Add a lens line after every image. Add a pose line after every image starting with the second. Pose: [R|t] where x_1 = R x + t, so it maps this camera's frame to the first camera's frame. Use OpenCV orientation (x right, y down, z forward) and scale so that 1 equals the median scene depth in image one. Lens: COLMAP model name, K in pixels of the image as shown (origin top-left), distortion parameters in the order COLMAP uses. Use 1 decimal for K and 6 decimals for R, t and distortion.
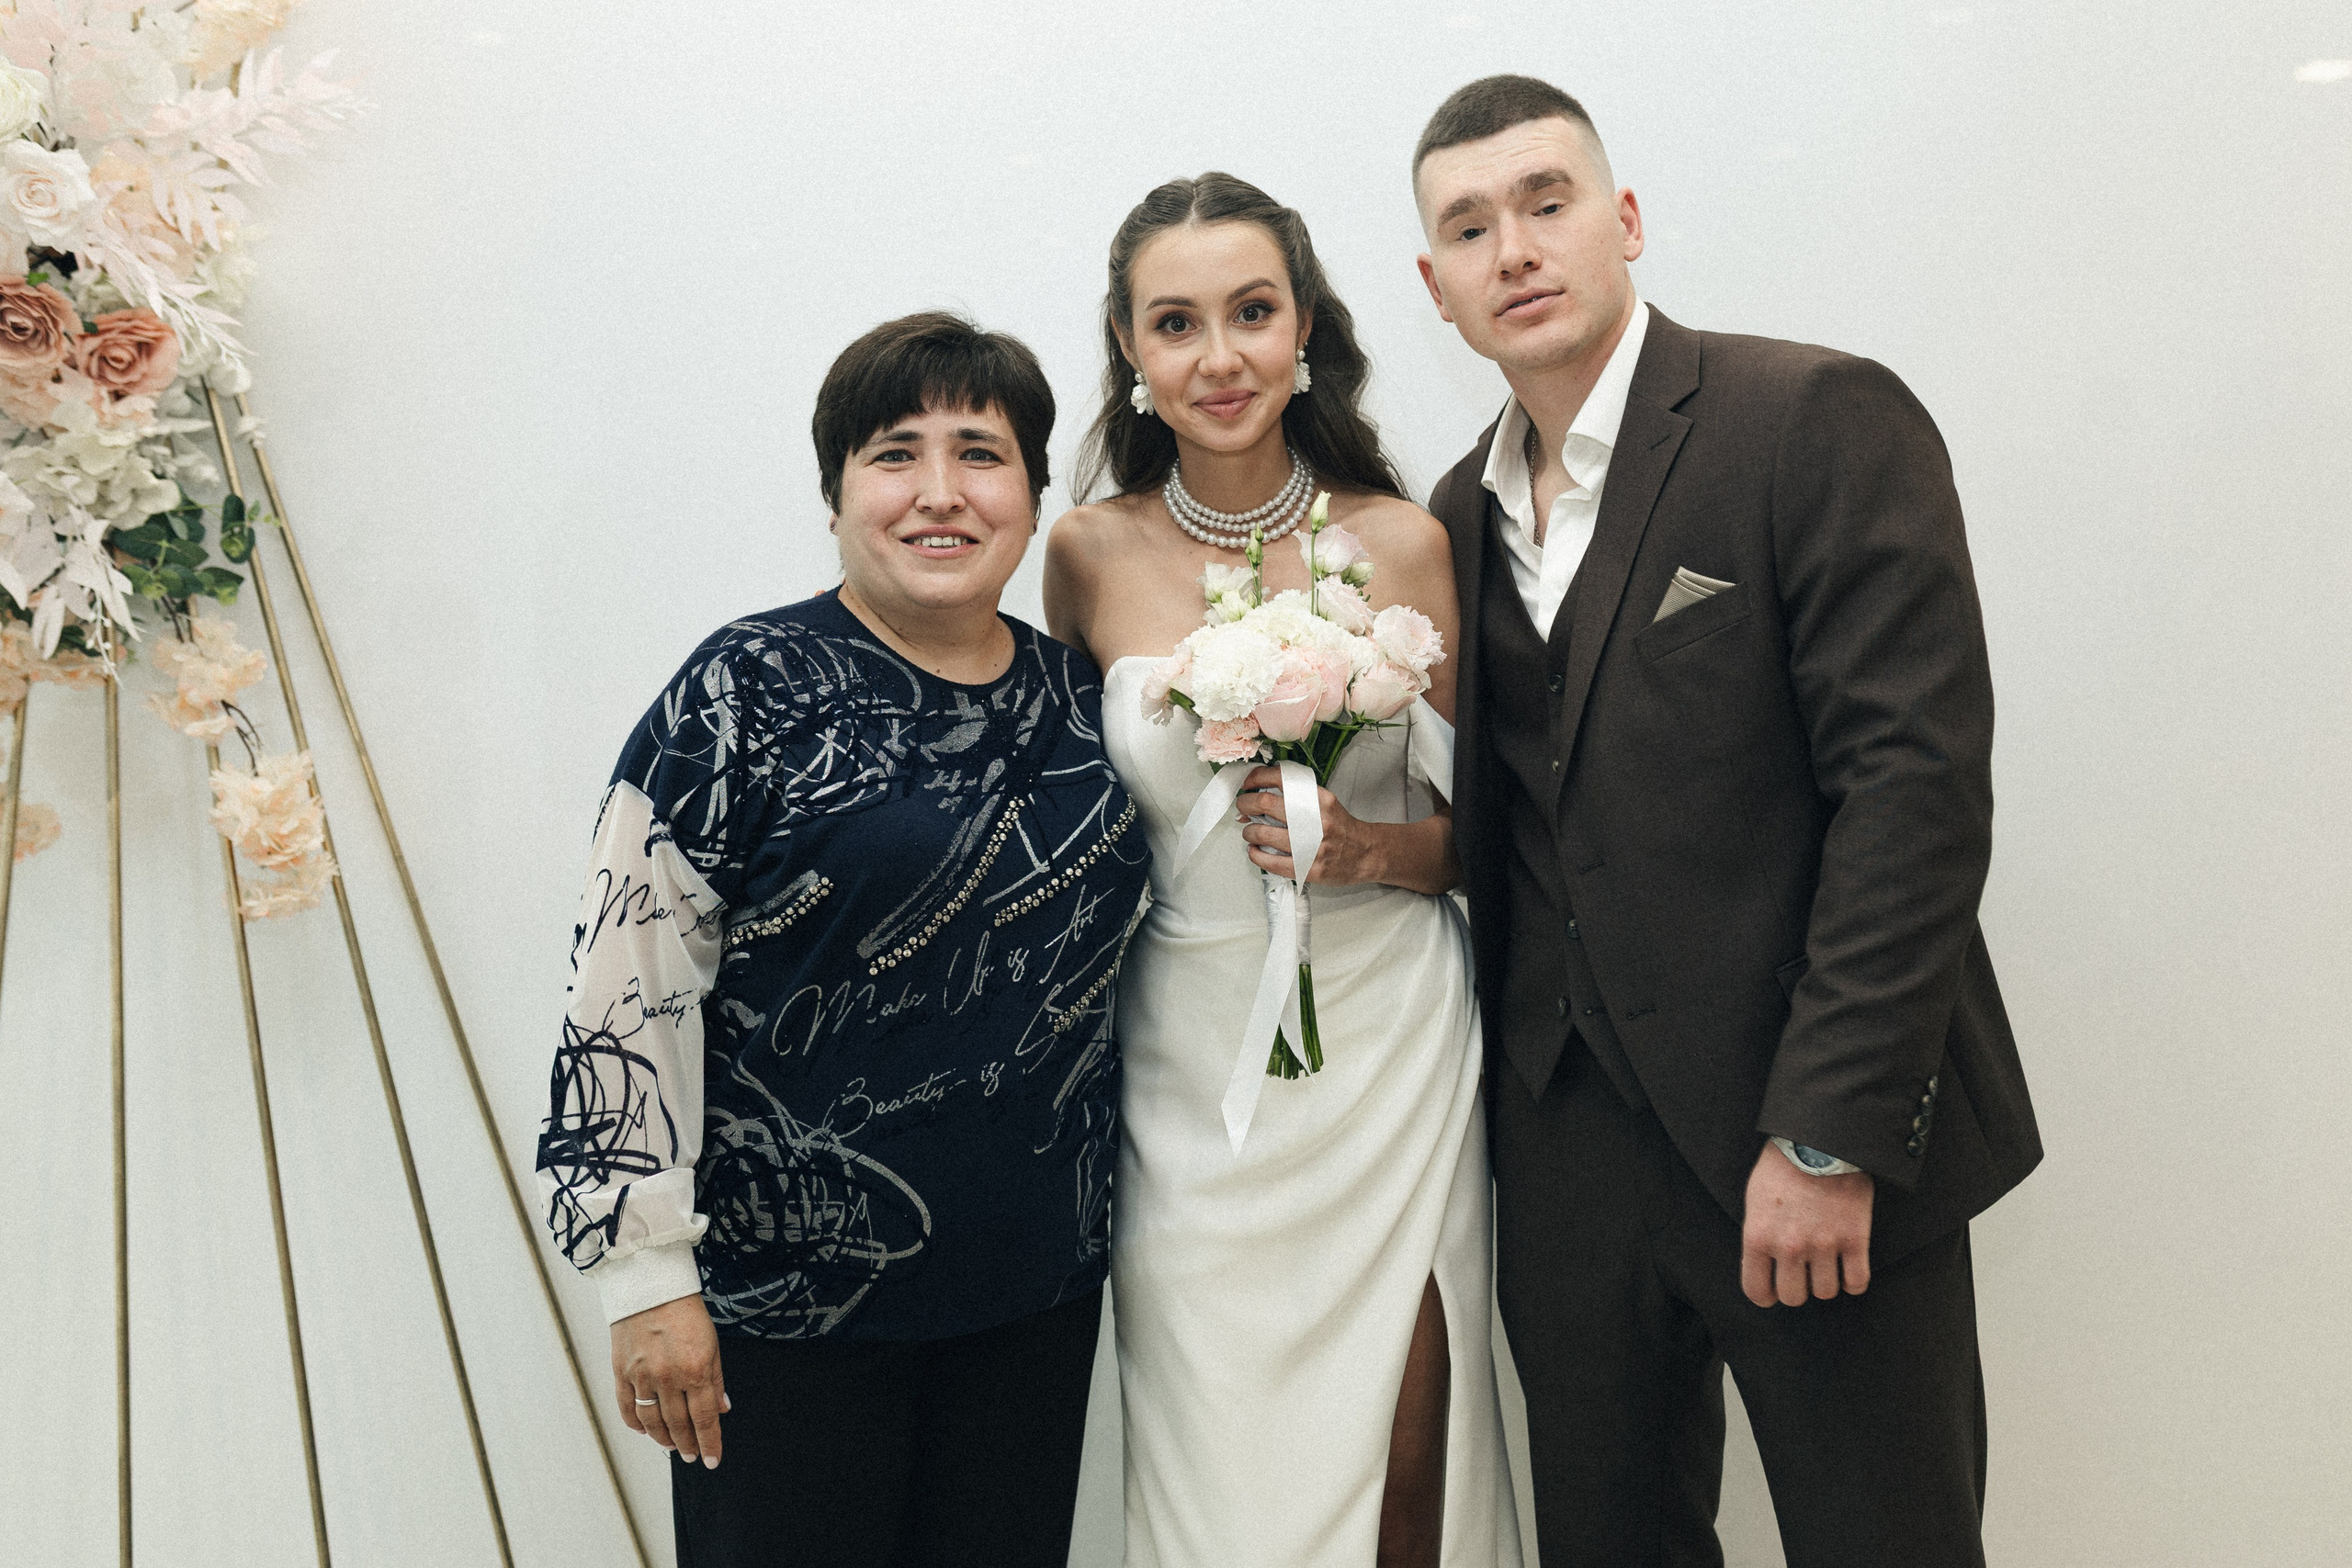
lens RADIAL K [[2461.0, 0, 1259.8], [0, 2461.0, 775.6], [0, 0, 1]] dist [-0.007802, 0.043117]
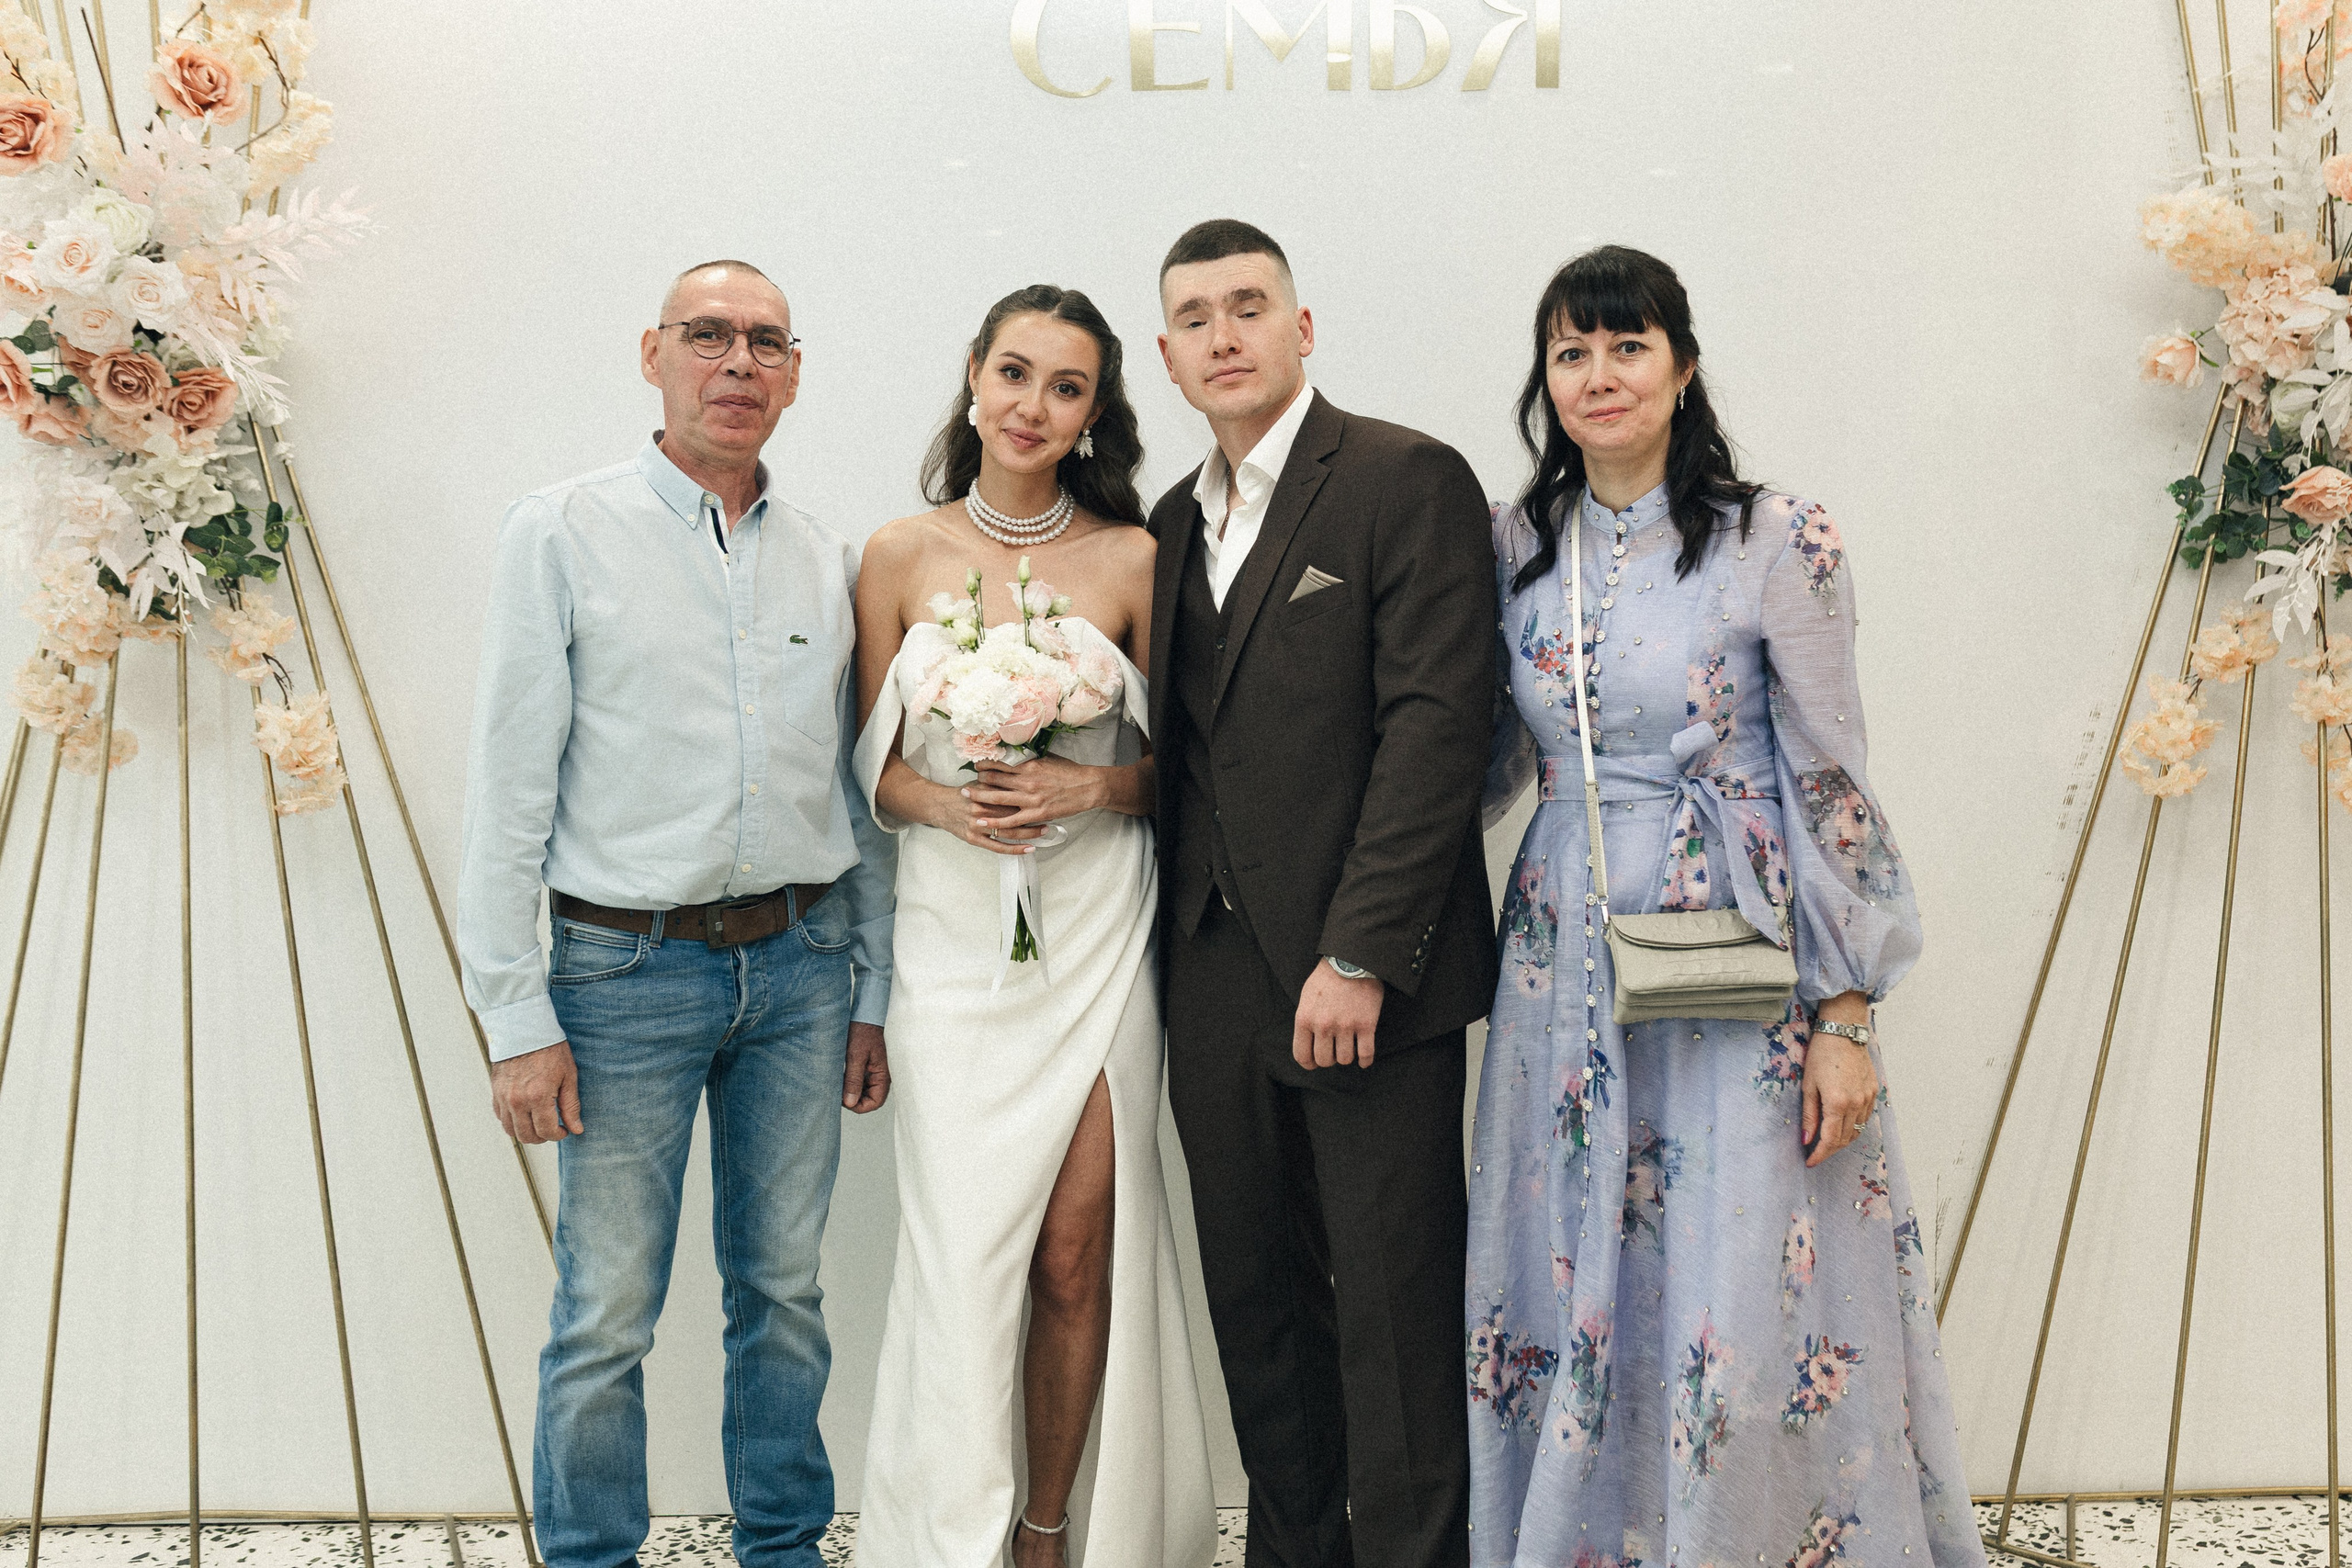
lens RADIAL K [[2340.5, 0, 1239.2], [0, 2340.5, 719.9], [0, 0, 1]] dist [-0.003319, 0.011224]
pose [[0.999504, 0.009547, 0.030022, 0.079845], [-0.009504, 0.999954, -0.001585, 0.003347], [-0.030036, 0.001299, 0.999548, -0.314074]]
